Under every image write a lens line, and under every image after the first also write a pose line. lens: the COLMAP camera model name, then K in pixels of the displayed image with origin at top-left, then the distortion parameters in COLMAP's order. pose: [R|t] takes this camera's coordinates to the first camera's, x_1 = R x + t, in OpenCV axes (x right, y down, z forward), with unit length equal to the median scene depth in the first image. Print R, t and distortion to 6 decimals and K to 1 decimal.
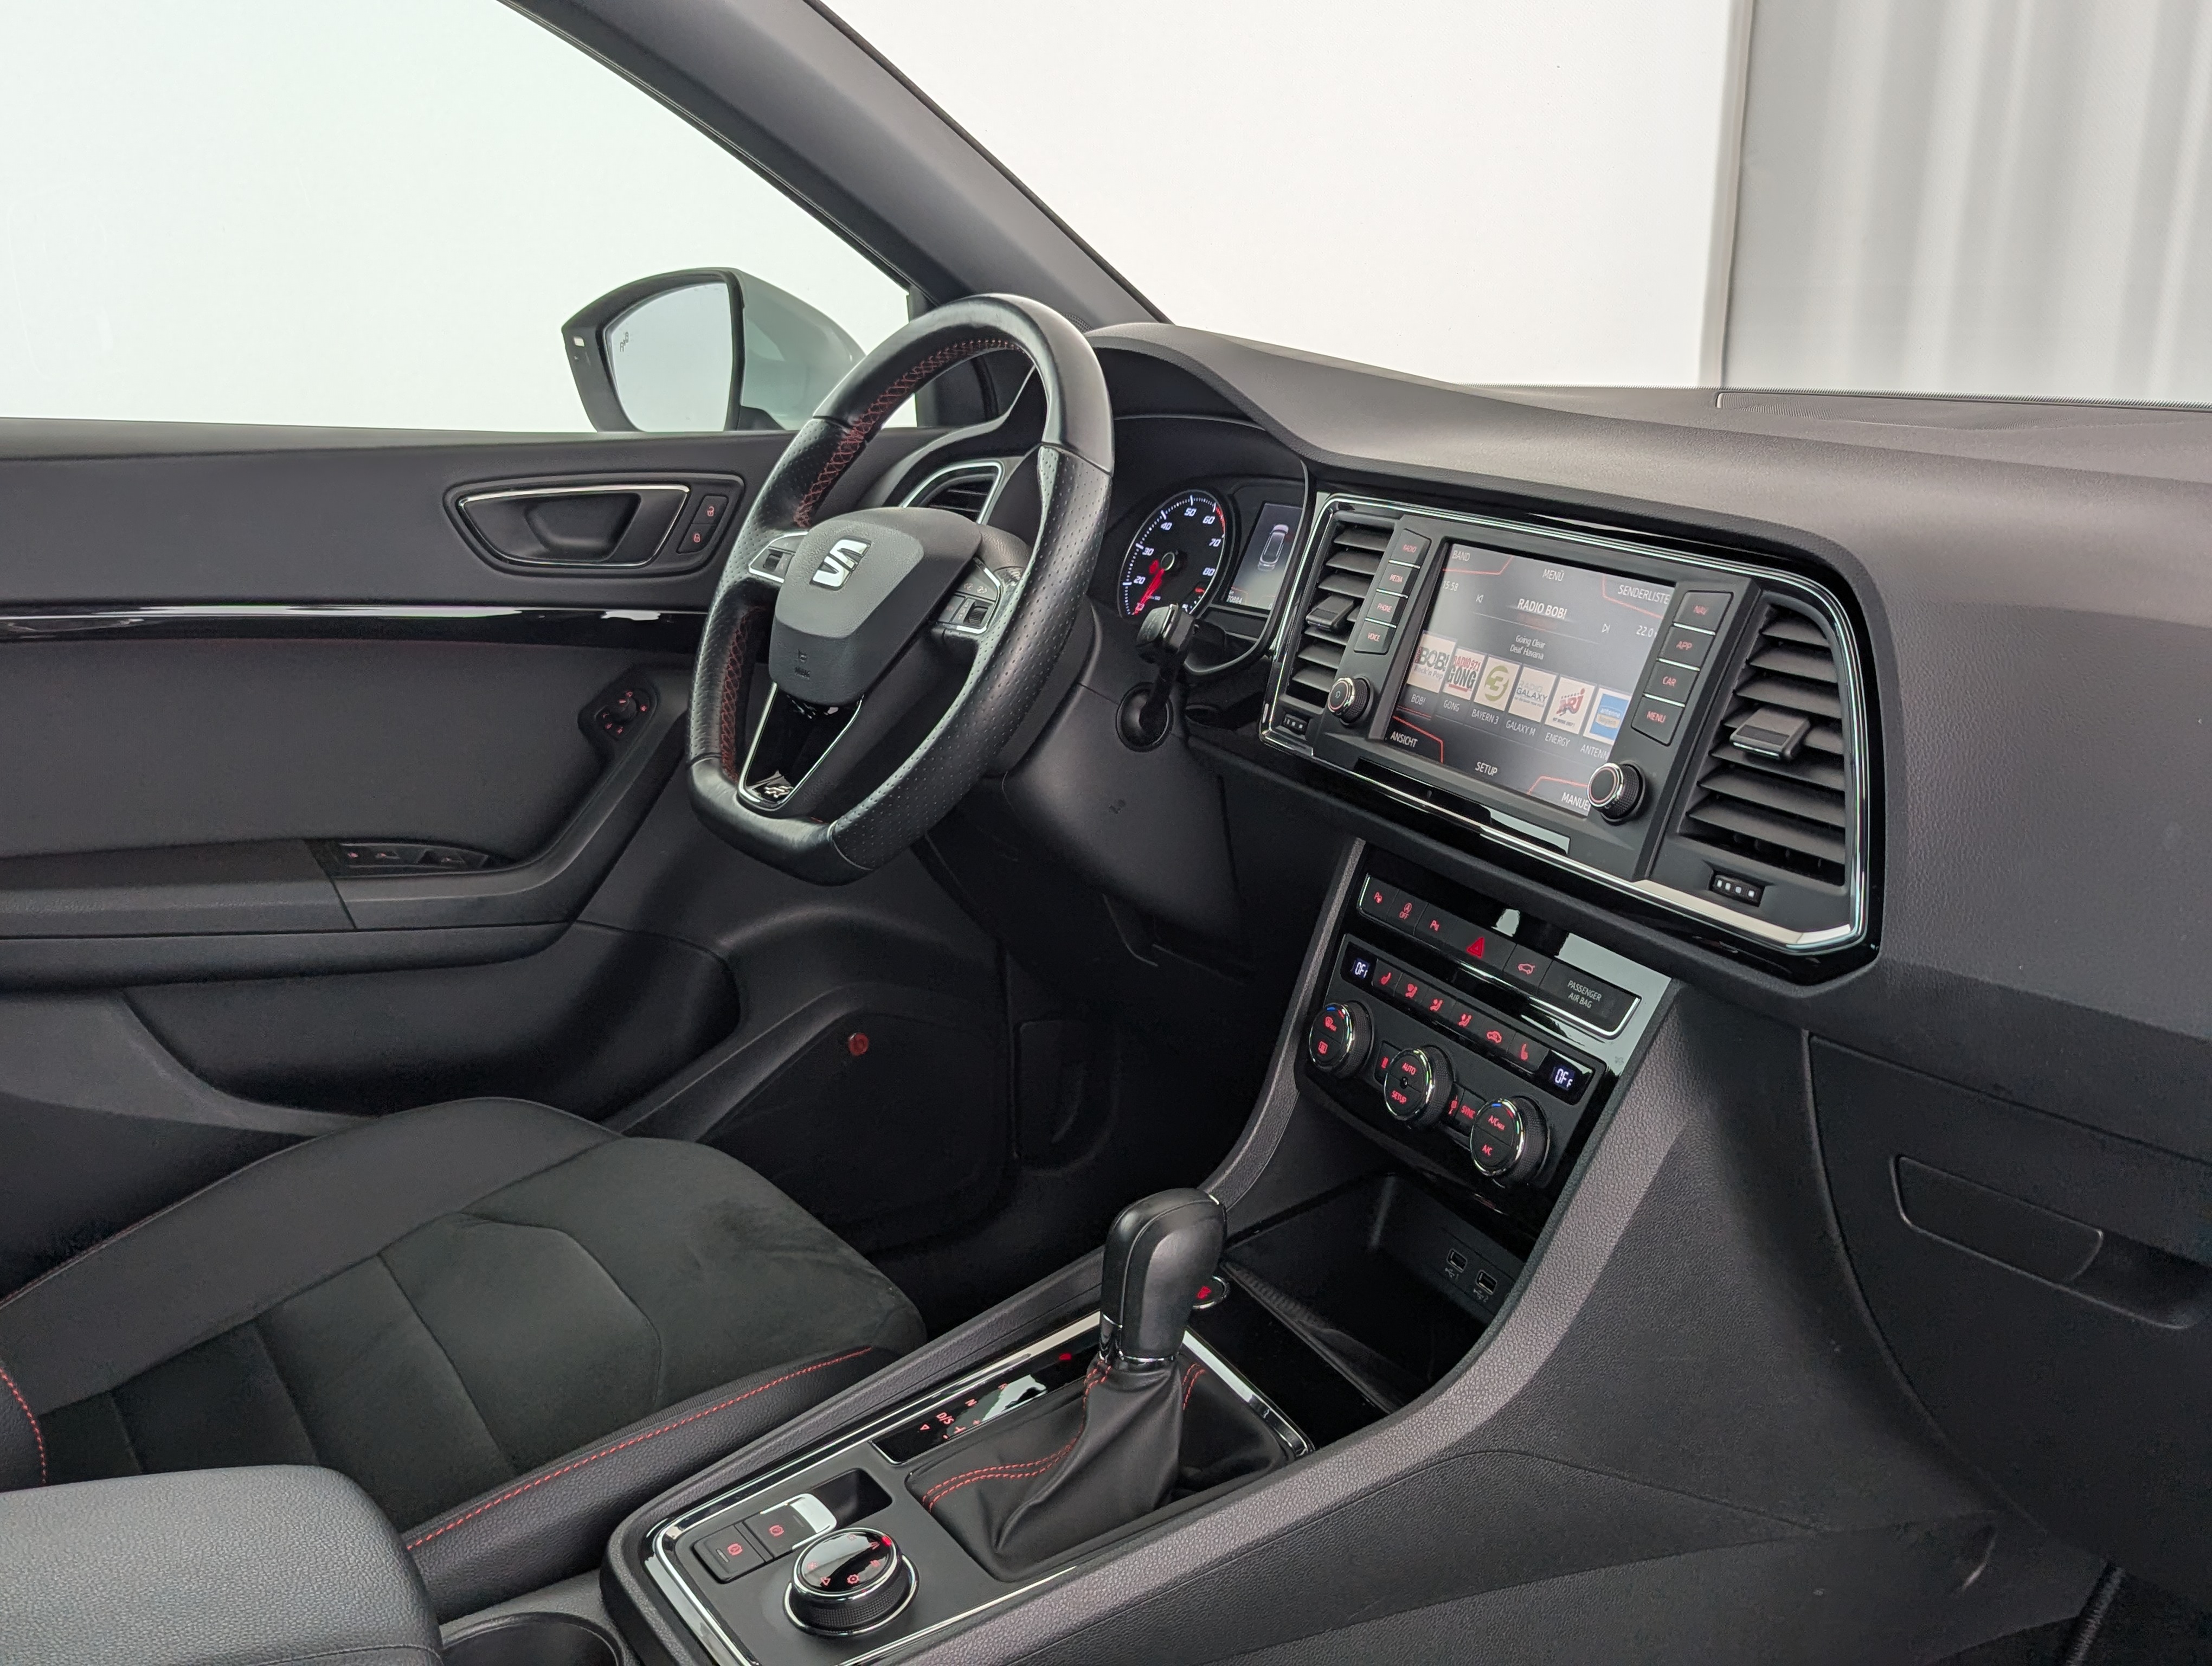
lens RADIAL K [[1986.0, 0, 1112.3], [0, 1986.0, 732.8], [0, 0, 1]] dist [0.043131, 0.007978]
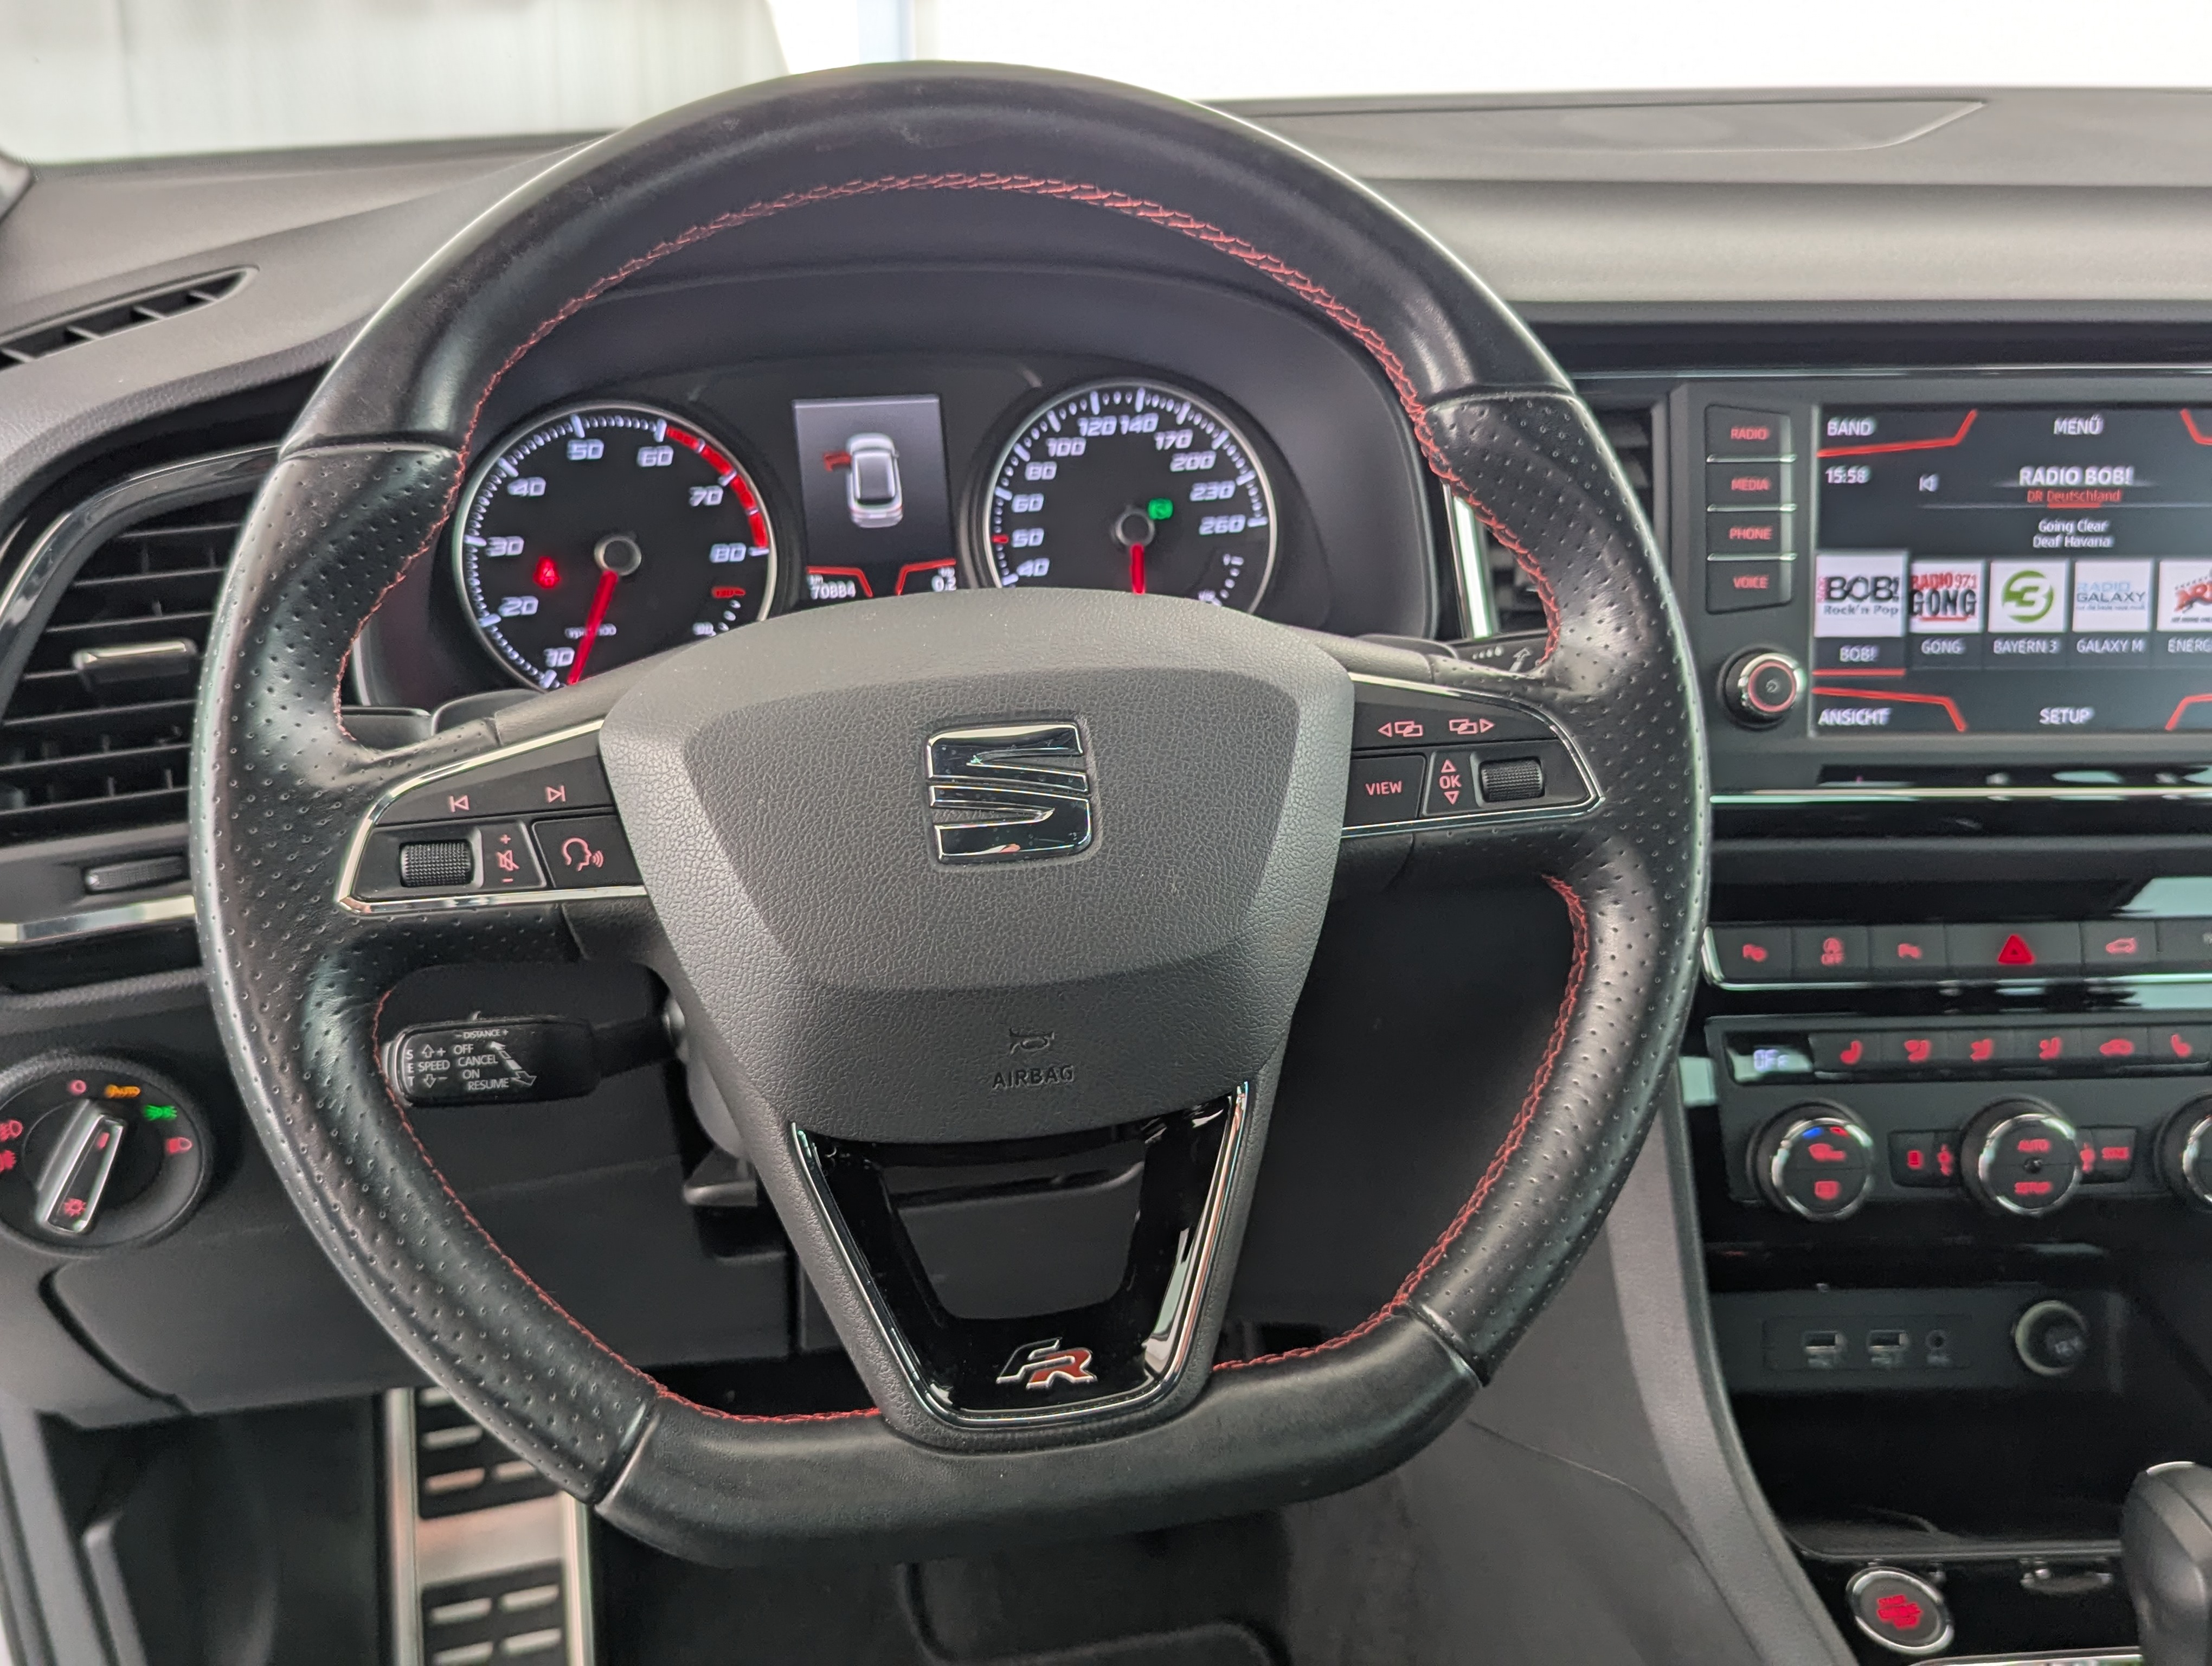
lens RADIAL K [[2088.2, 0, 1106.9], [0, 2088.2, 757.9], [0, 0, 1]] dist [0.028167, -0.011245]
pose [[0.412608, -0.357577, 0.837791, -0.588457], [0.199431, 0.932878, 0.299942, -0.262181], [-0.888809, 0.043323, 0.456225, 0.970366]]
